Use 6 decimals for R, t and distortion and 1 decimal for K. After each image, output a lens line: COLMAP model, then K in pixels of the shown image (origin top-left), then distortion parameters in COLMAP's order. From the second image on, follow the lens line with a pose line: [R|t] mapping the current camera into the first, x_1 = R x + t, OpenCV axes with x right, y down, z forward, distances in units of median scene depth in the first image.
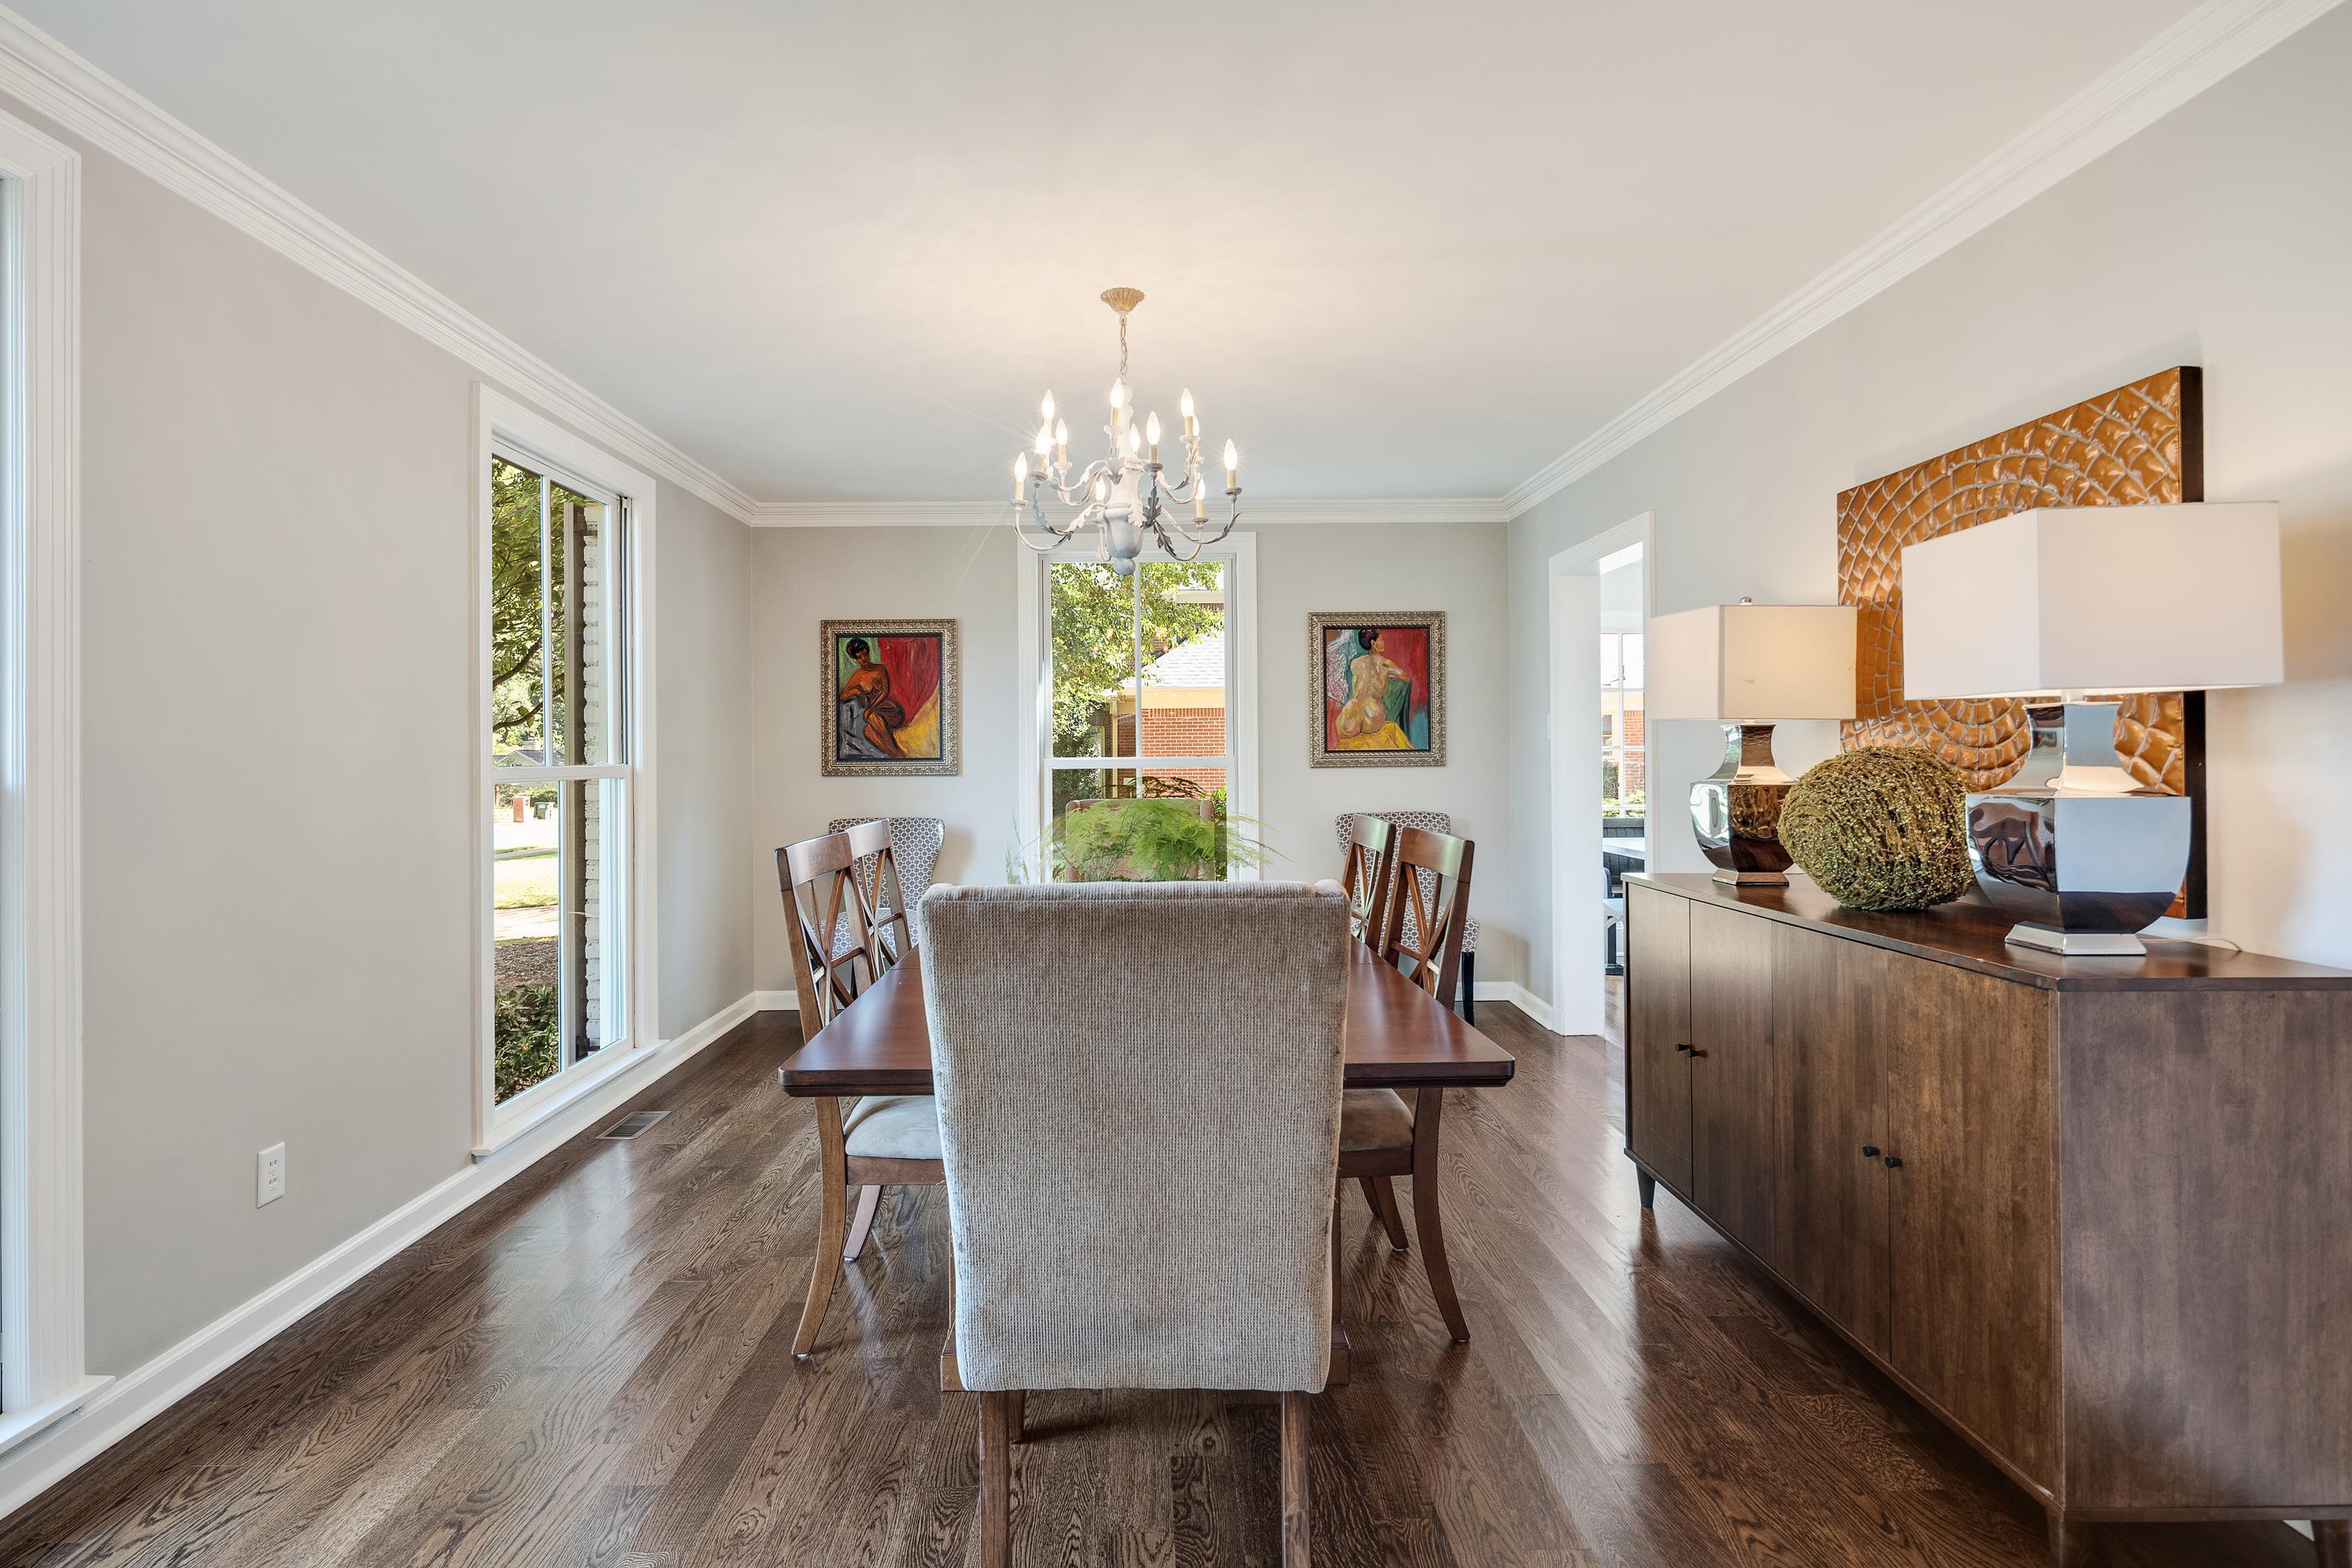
lens RADIAL K [[1157.5, 0, 1168.4], [0, 1157.5, 763.3], [0, 0, 1]] dist [0.001335, 0.000253]
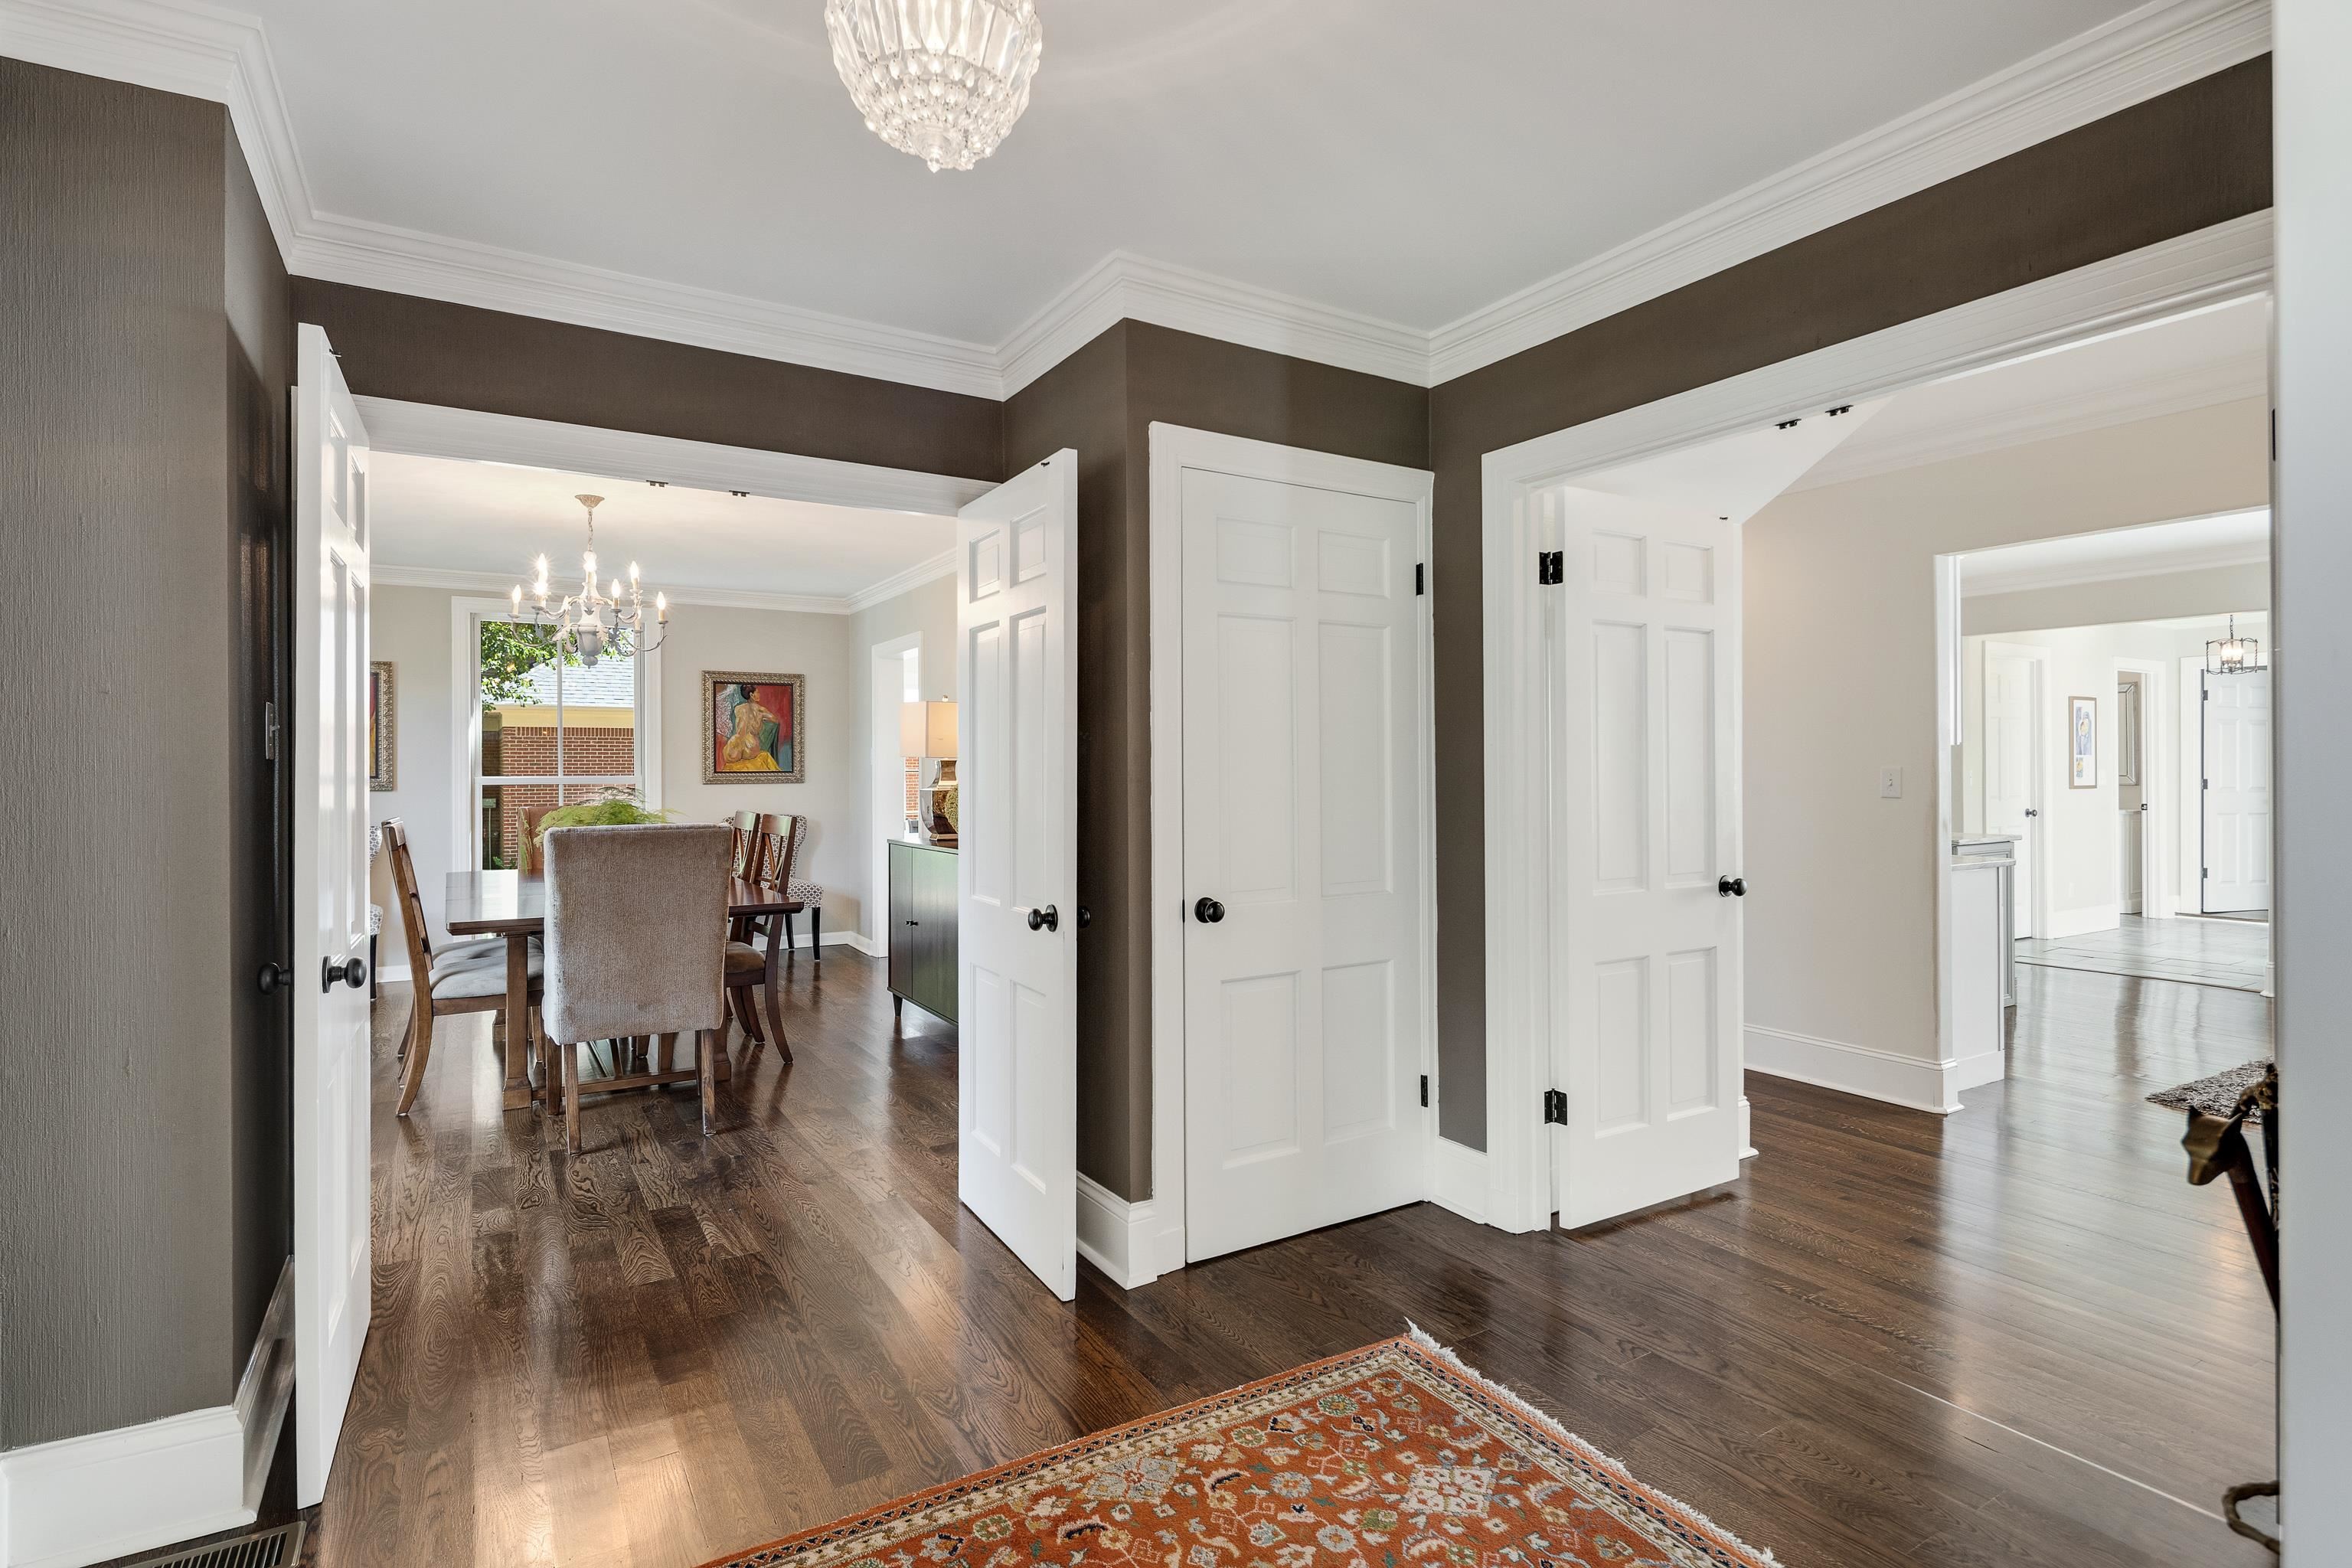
lens RADIAL K [[1157.5, 0, 1160.4], [0, 1157.5, 772.2], [0, 0, 1]] dist [0.001335, 0.000253]
pose [[0.873672, 0.005683, 0.486482, -0.076333], [-0.000832, 0.999948, -0.010187, 0.003526], [-0.486514, 0.008495, 0.873631, -0.494577]]
